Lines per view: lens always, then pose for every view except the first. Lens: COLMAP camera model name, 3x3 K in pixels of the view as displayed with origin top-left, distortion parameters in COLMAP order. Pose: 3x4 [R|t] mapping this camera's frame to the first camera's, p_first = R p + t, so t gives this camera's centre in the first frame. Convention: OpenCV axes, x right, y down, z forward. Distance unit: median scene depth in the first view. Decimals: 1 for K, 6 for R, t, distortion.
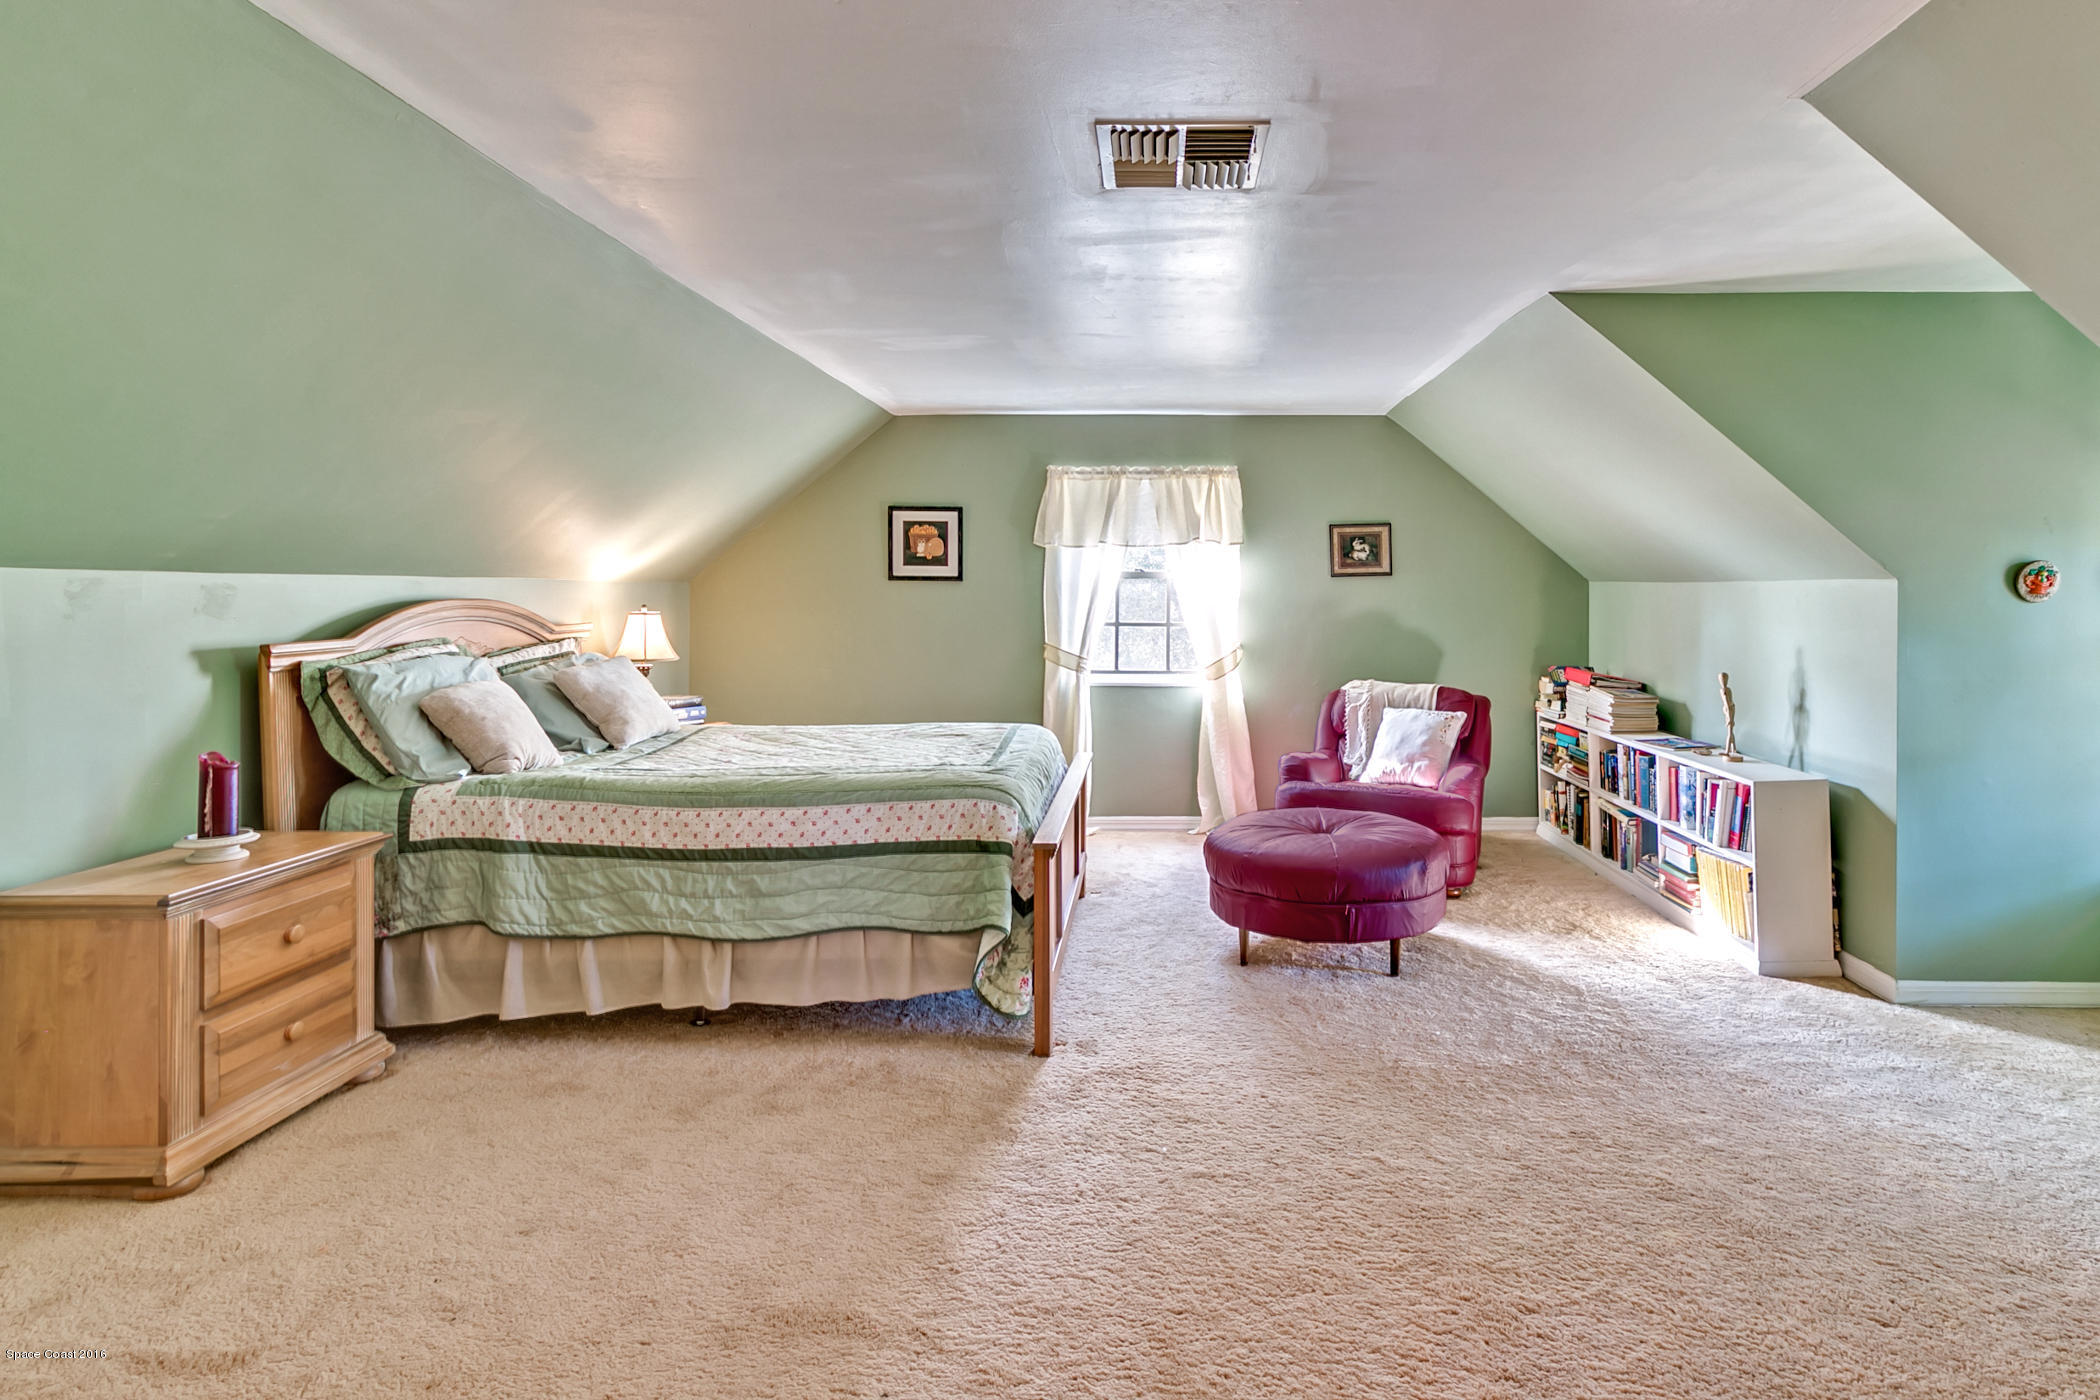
lens RADIAL K [[1091.1, 0, 1051.9], [0, 1091.1, 603.0], [0, 0, 1]] dist [-0.001496, 0.000678]
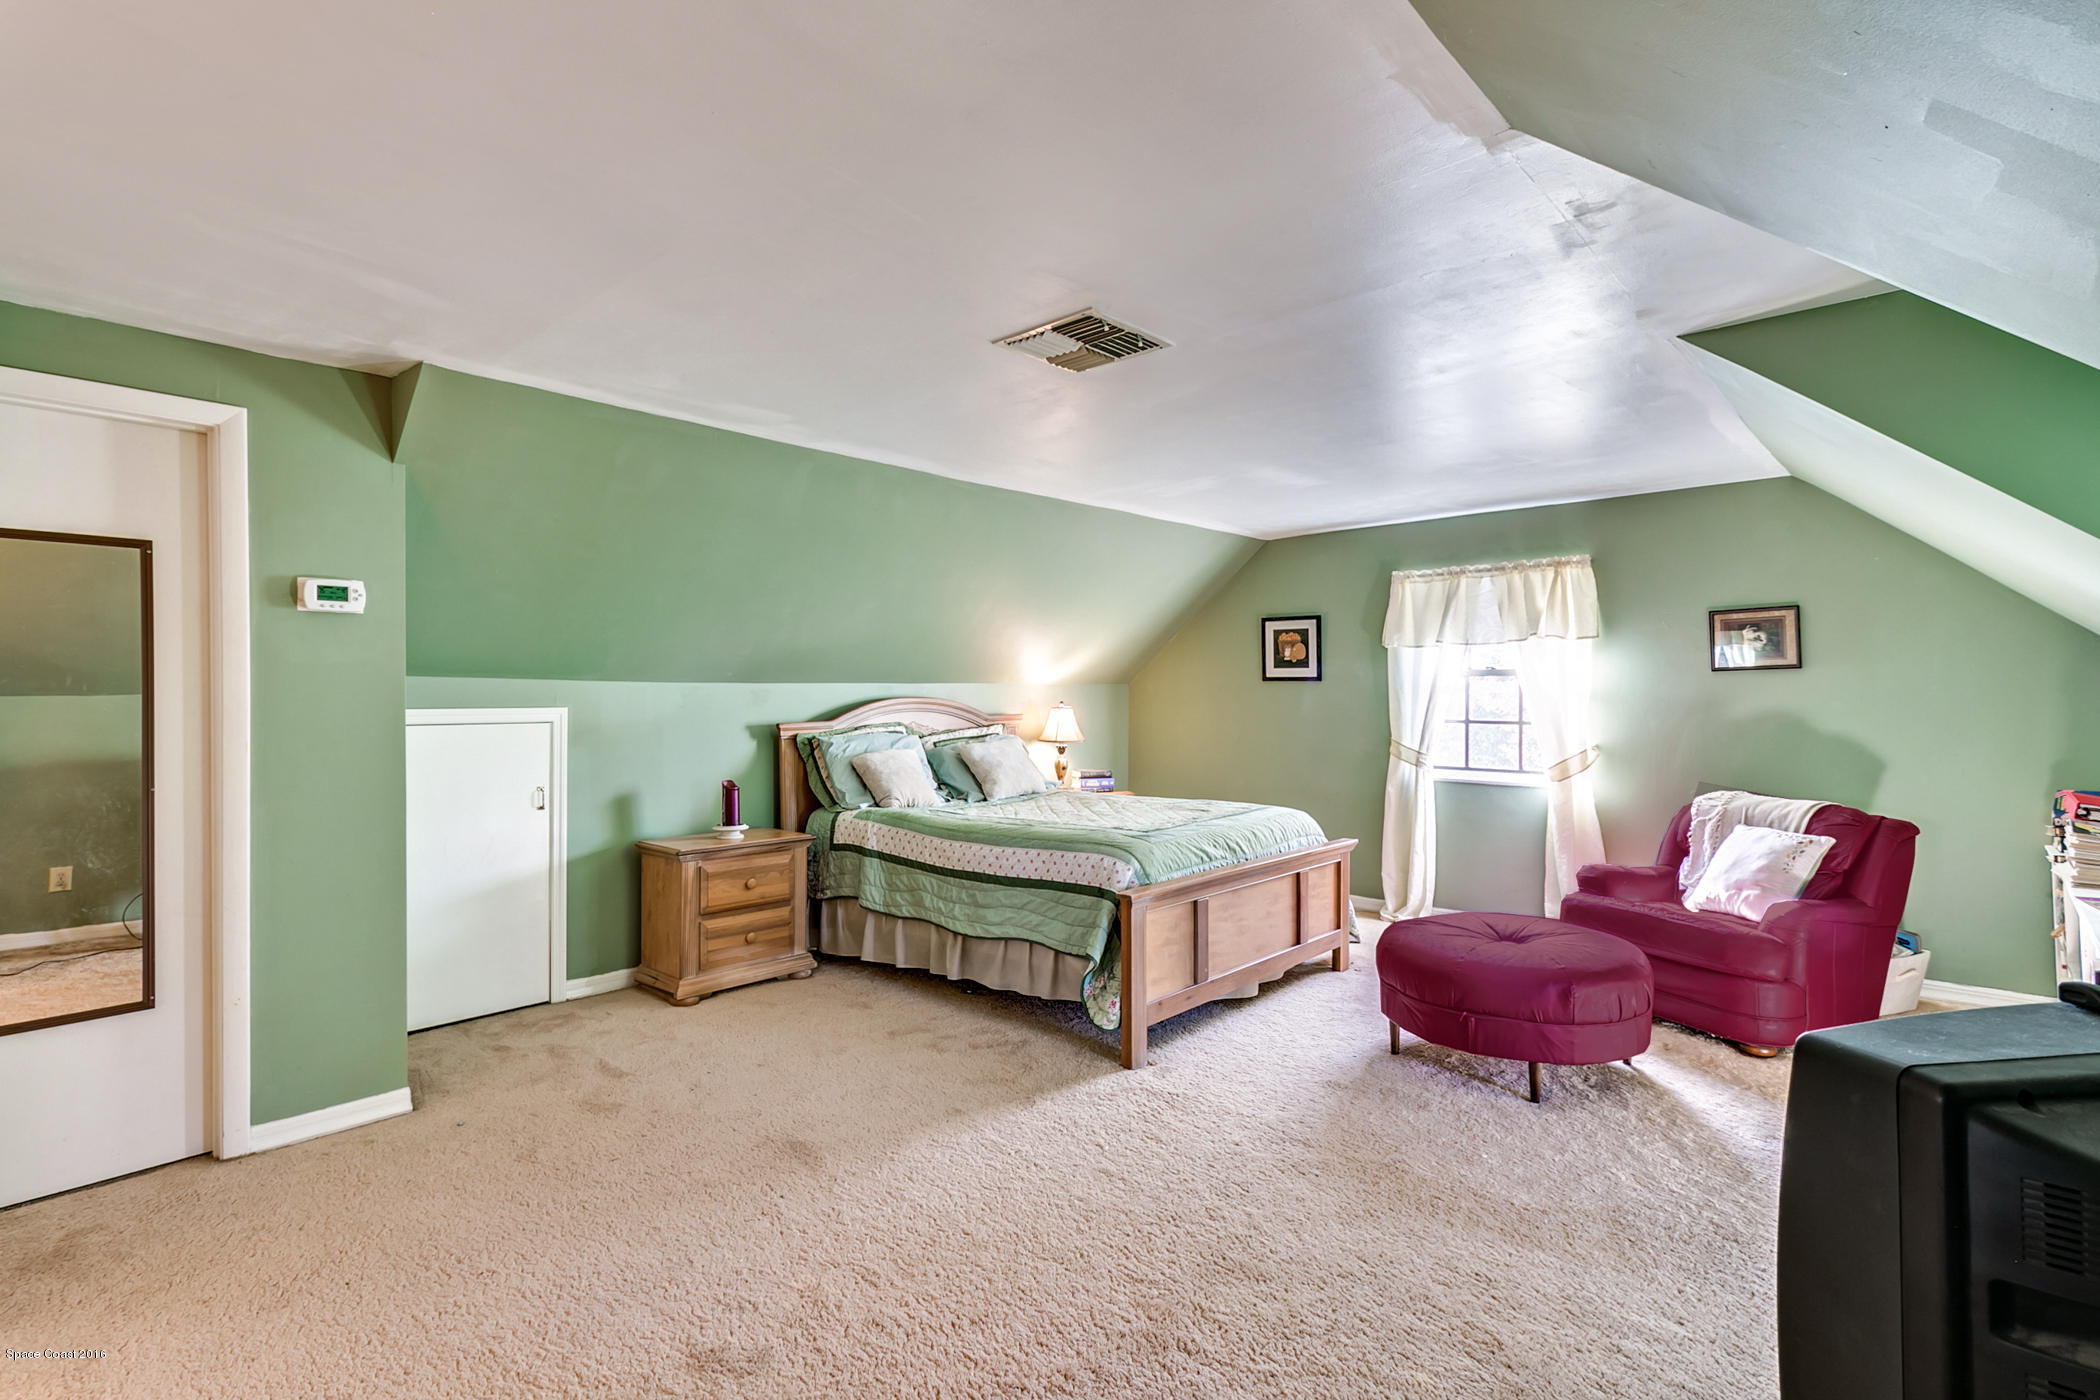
lens RADIAL K [[986.3, 0, 1058.1], [0, 986.3, 681.2], [0, 0, 1]] dist [0.002346, 0.000203]
pose [[0.739001, -0.011650, -0.673603, 0.652806], [-0.001260, 0.999825, -0.018674, -0.000962], [0.673703, 0.014648, 0.738857, 0.110730]]
